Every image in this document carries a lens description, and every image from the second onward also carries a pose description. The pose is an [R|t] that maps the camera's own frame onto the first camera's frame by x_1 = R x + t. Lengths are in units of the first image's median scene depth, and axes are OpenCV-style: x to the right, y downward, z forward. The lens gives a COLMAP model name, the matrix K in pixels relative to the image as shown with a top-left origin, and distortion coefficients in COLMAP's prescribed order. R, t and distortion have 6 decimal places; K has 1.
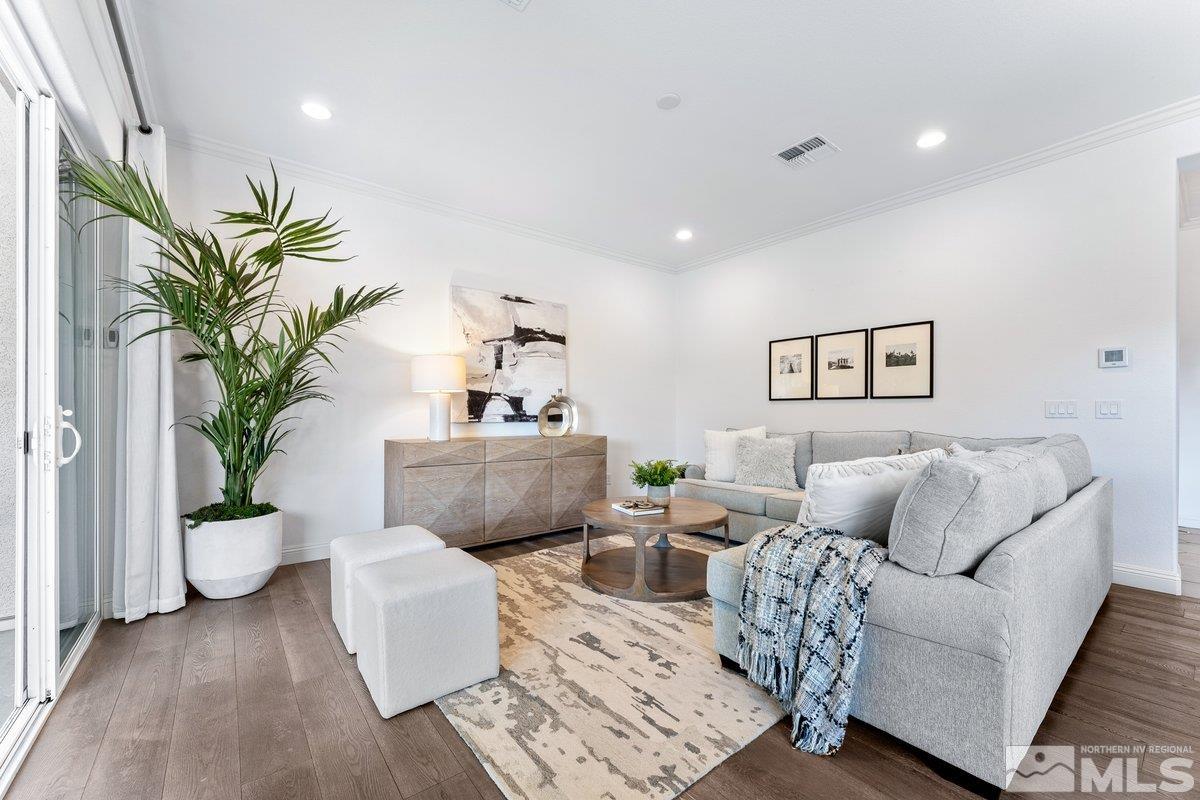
lens RADIAL K [[479.0, 0, 595.4], [0, 479.0, 407.3], [0, 0, 1]] dist [0.001237, -0.000053]
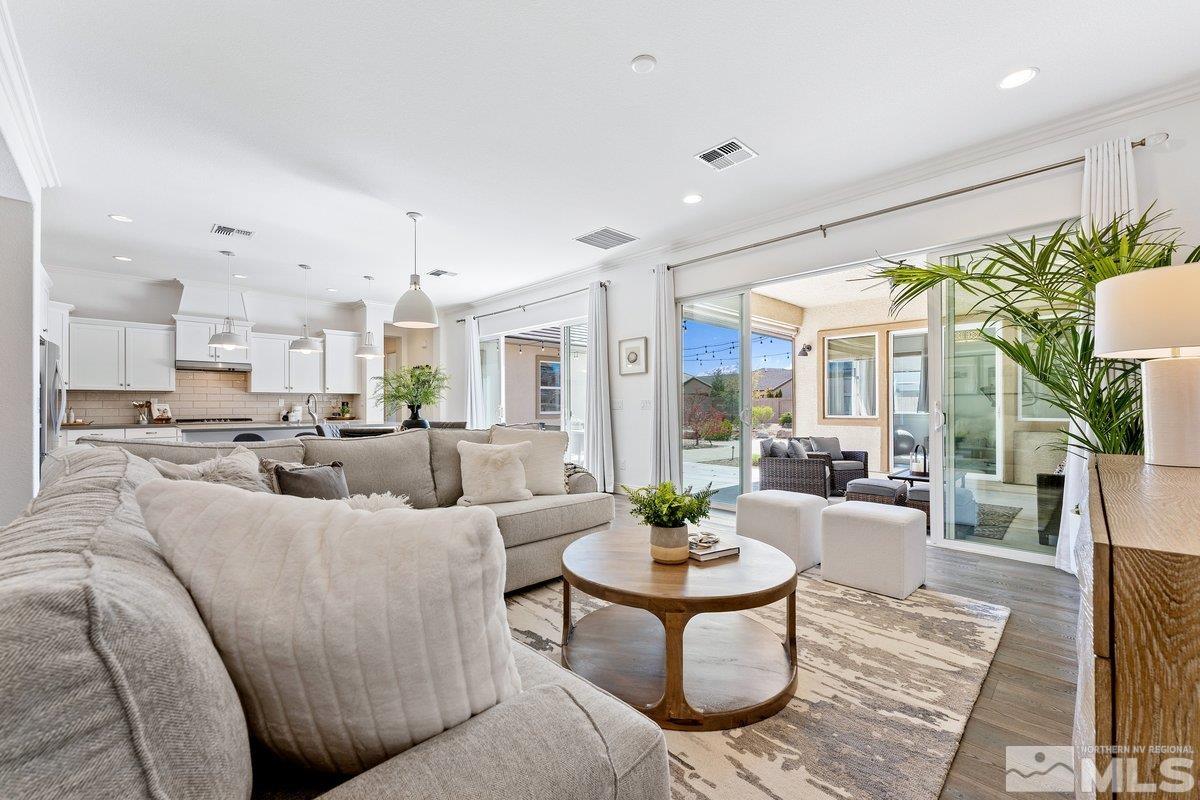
lens RADIAL K [[479.0, 0, 595.4], [0, 479.0, 407.3], [0, 0, 1]] dist [0.001237, -0.000053]
pose [[-0.993205, -0.001697, -0.116362, 0.254891], [-0.001723, 0.999999, 0.000126, 0.019070], [0.116362, 0.000325, -0.993207, 1.386999]]
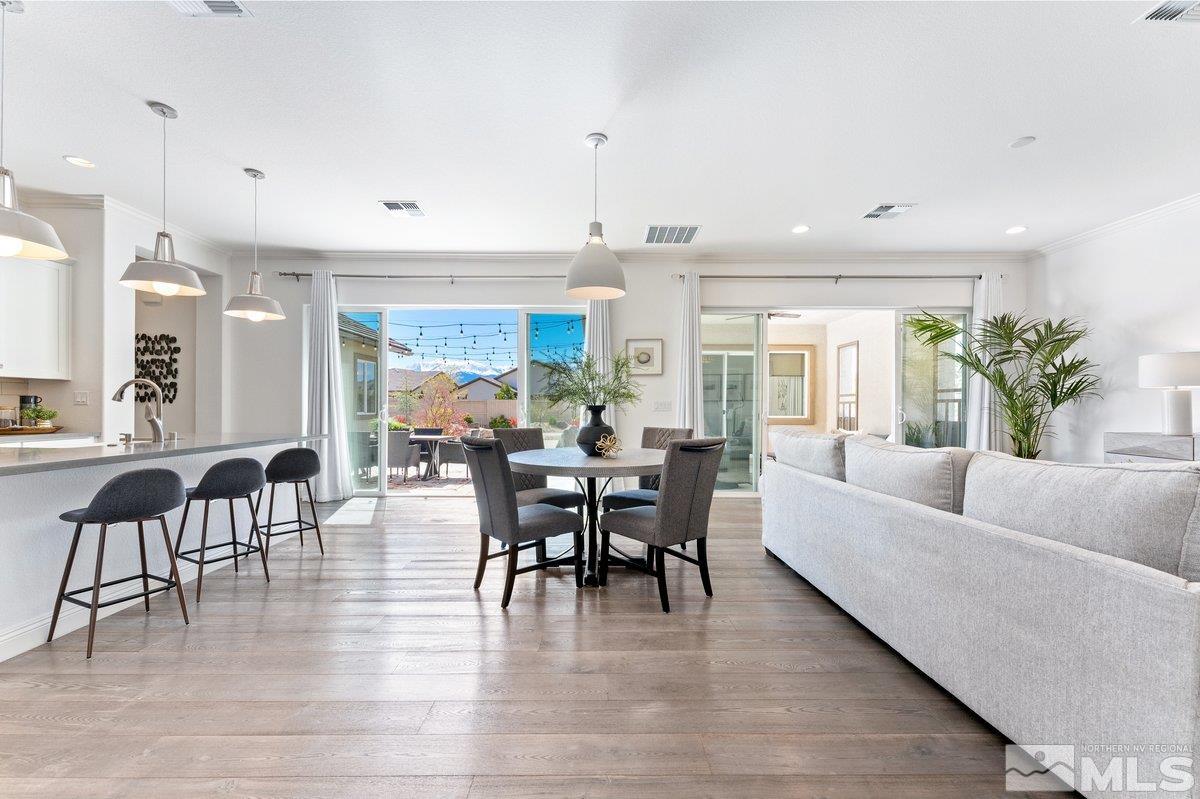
lens RADIAL K [[479.0, 0, 595.4], [0, 479.0, 406.8], [0, 0, 1]] dist [0.001237, -0.000053]
pose [[-0.612278, -0.006205, -0.790618, 1.248604], [-0.004411, 0.999980, -0.004433, 0.020218], [0.790630, 0.000773, -0.612294, 0.673015]]
